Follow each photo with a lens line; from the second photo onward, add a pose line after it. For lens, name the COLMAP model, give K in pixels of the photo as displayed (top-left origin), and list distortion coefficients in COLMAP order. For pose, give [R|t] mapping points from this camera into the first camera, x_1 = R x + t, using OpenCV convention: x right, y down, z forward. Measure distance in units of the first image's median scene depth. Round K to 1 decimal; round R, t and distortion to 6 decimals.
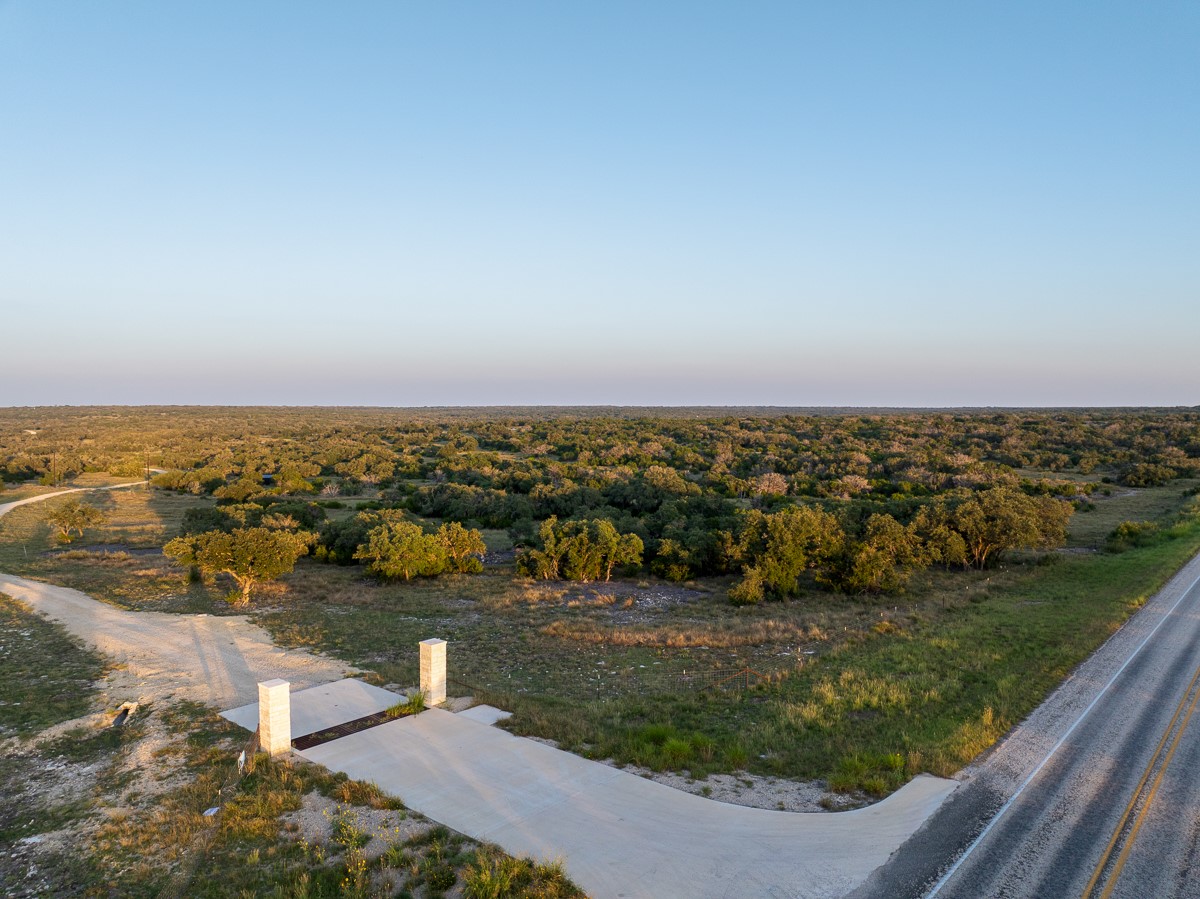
lens RADIAL K [[842.8, 0, 602.2], [0, 842.8, 451.7], [0, 0, 1]] dist [-0.043716, 0.012121]
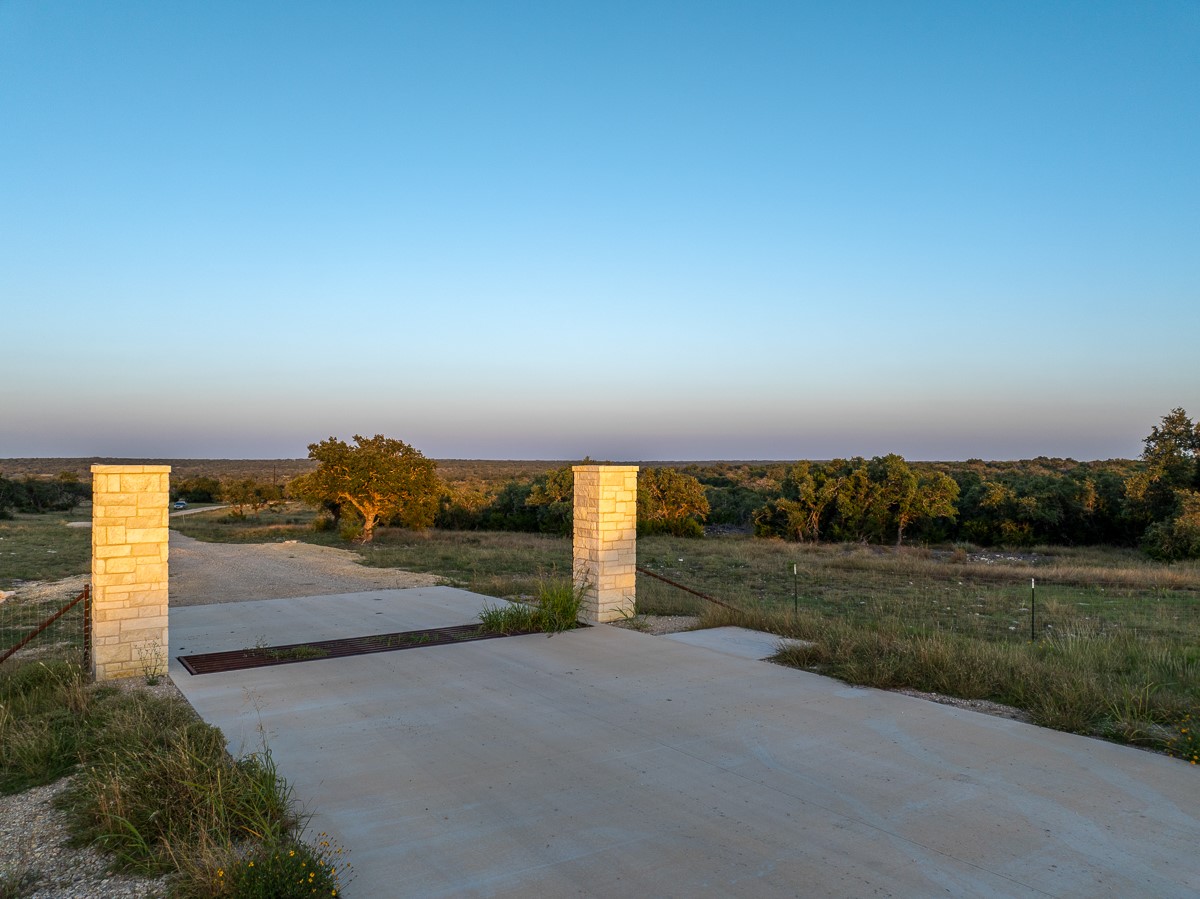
lens RADIAL K [[842.8, 0, 595.9], [0, 842.8, 457.6], [0, 0, 1]] dist [-0.043716, 0.012121]
pose [[0.966432, -0.000513, -0.256923, -0.056800], [-0.015016, 0.998176, -0.058476, 0.136720], [0.256484, 0.060371, 0.964661, 0.338220]]
